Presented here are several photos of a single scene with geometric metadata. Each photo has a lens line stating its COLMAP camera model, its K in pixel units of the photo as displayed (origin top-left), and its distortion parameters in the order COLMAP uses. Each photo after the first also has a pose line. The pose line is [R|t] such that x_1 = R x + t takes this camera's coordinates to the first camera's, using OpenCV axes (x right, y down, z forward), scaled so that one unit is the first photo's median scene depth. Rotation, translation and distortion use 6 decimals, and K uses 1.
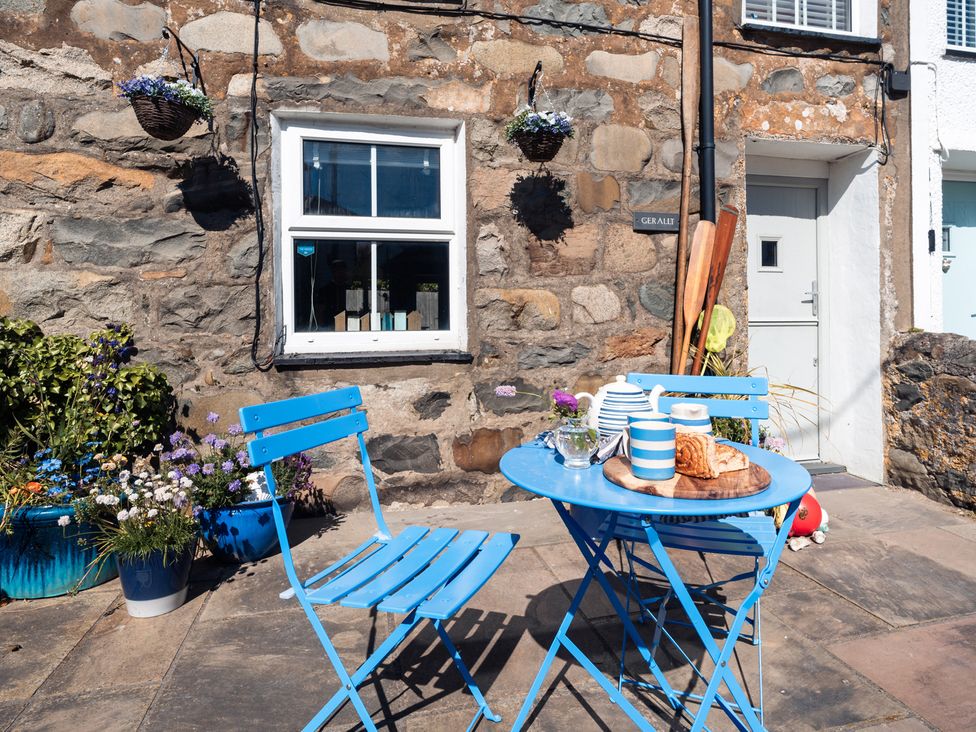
lens RADIAL K [[543.8, 0, 489.3], [0, 543.8, 317.4], [0, 0, 1]] dist [-0.002434, 0.001832]
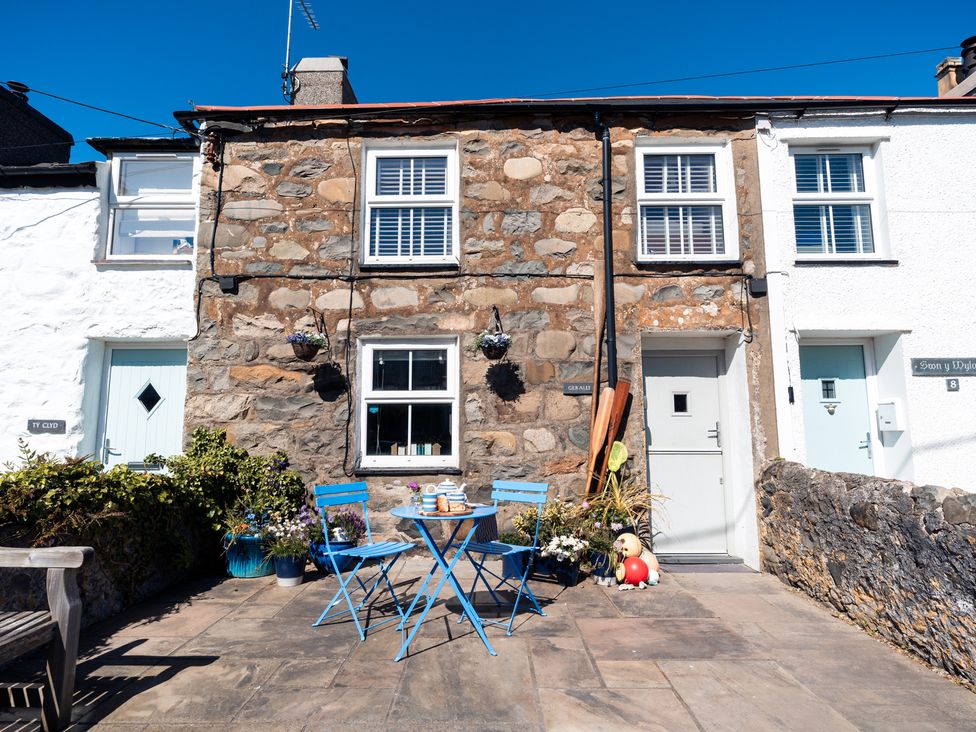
lens RADIAL K [[559.1, 0, 485.4], [0, 559.1, 364.2], [0, 0, 1]] dist [-0.004799, 0.002756]
pose [[0.966210, -0.028001, -0.256233, 0.489462], [-0.003218, 0.992694, -0.120615, -0.049255], [0.257738, 0.117364, 0.959060, -0.689973]]
